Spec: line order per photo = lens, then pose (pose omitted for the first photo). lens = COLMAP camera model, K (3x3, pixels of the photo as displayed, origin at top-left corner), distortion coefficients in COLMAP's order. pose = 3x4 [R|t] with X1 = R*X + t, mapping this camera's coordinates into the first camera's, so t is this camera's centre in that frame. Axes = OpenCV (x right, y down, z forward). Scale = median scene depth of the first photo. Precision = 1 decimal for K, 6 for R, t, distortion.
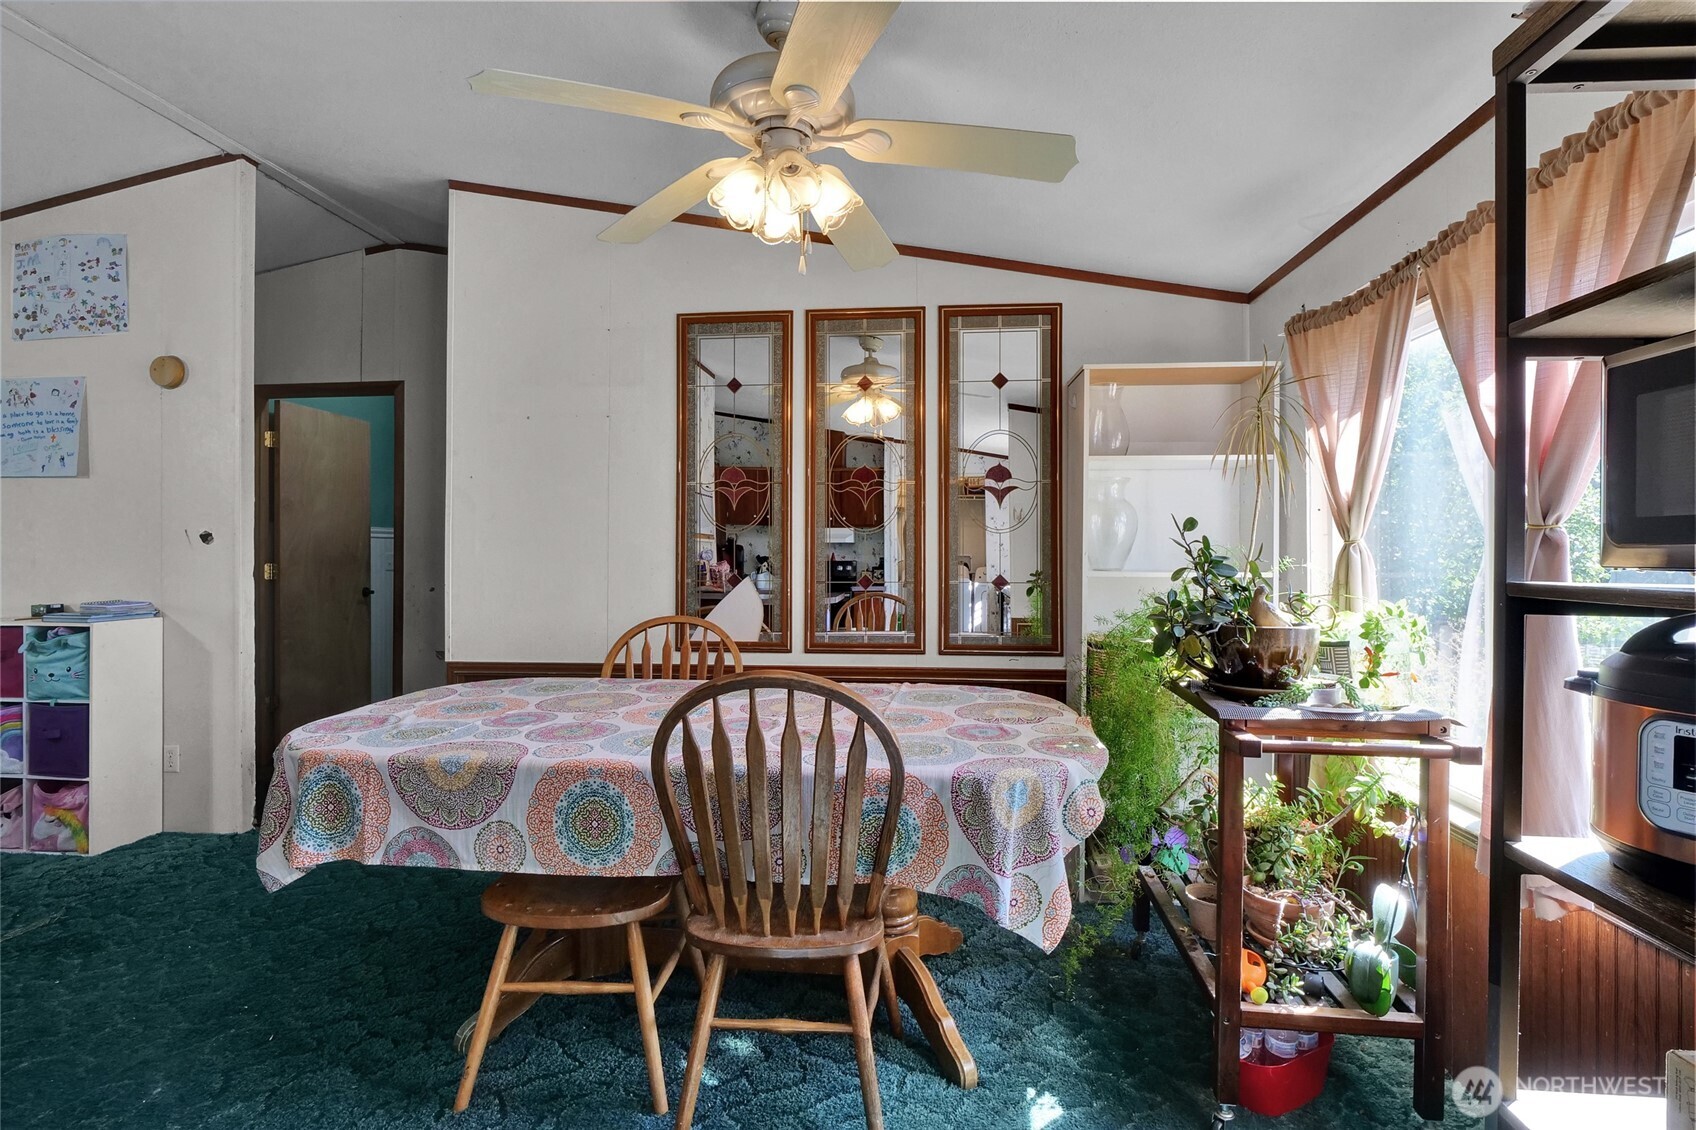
lens RADIAL K [[823.7, 0, 850.3], [0, 823.7, 545.1], [0, 0, 1]] dist [-0.006207, -0.005238]
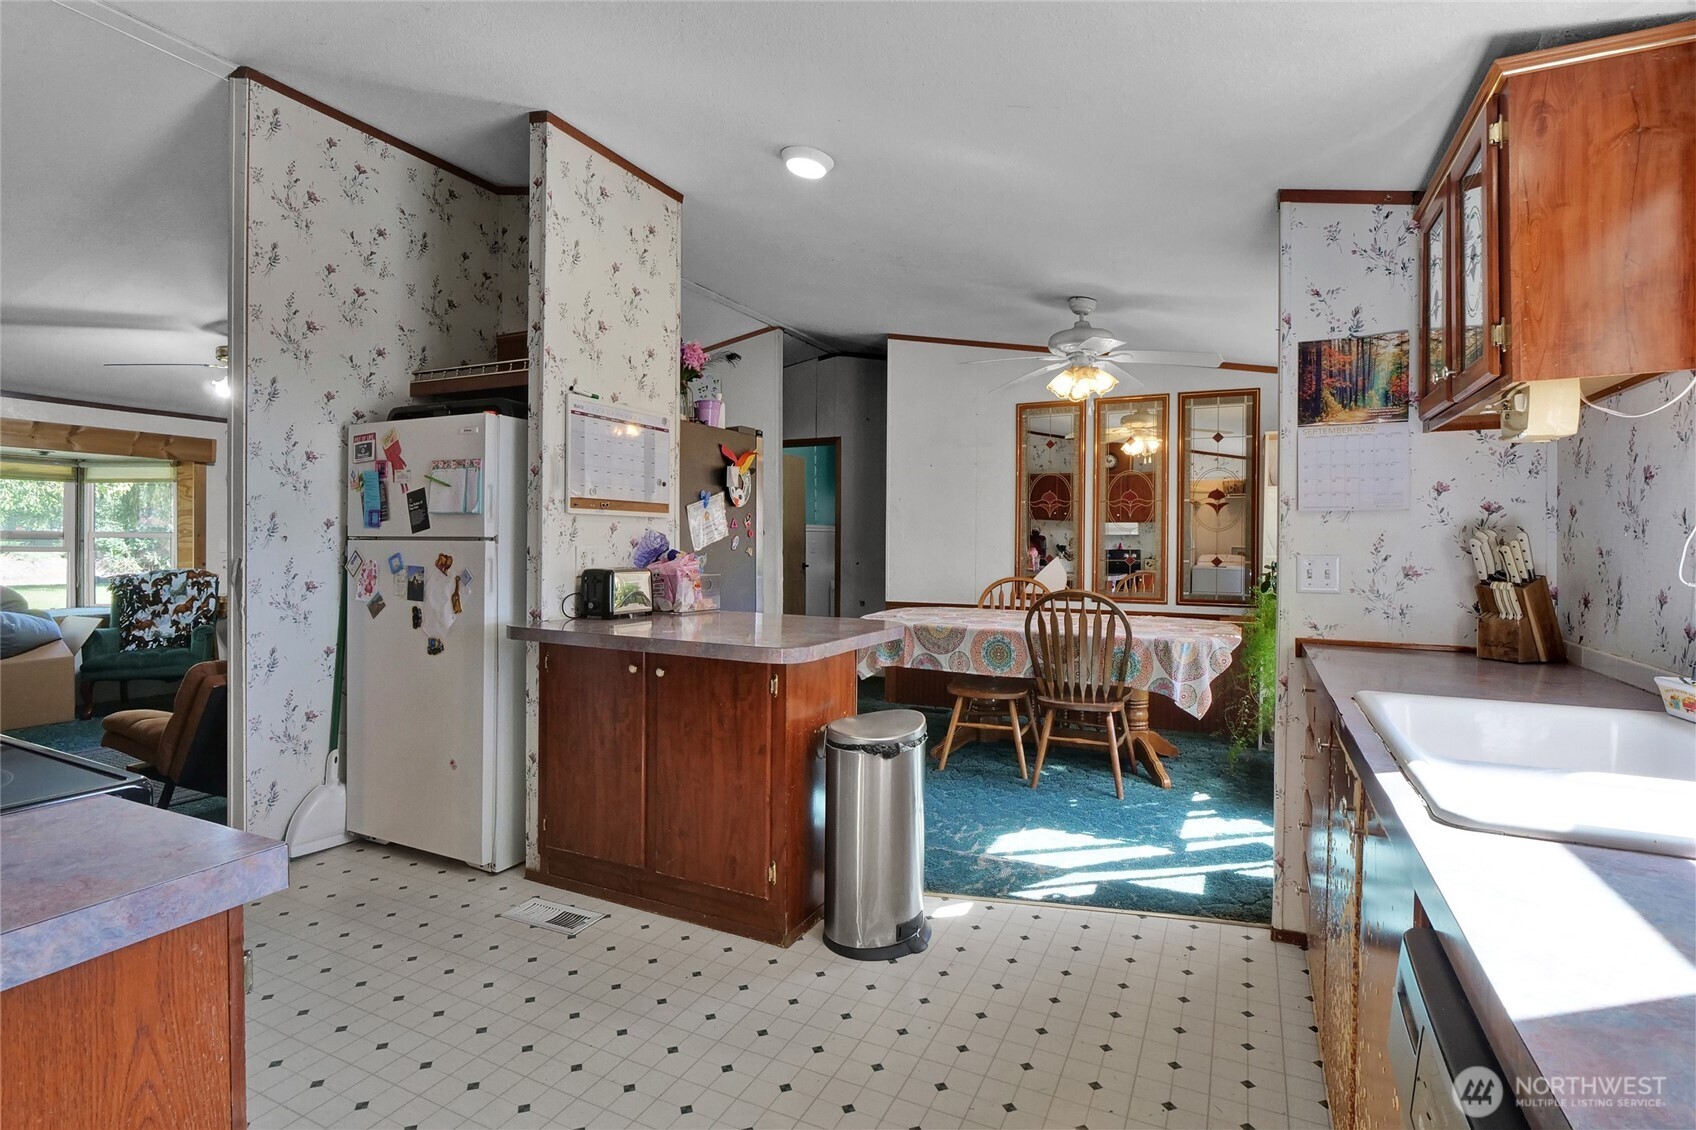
lens RADIAL K [[823.7, 0, 850.3], [0, 823.7, 545.1], [0, 0, 1]] dist [-0.006207, -0.005238]
pose [[0.939311, 0.007417, -0.342986, 0.058353], [-0.002822, 0.999899, 0.013894, -0.007391], [0.343055, -0.012083, 0.939238, -0.773245]]
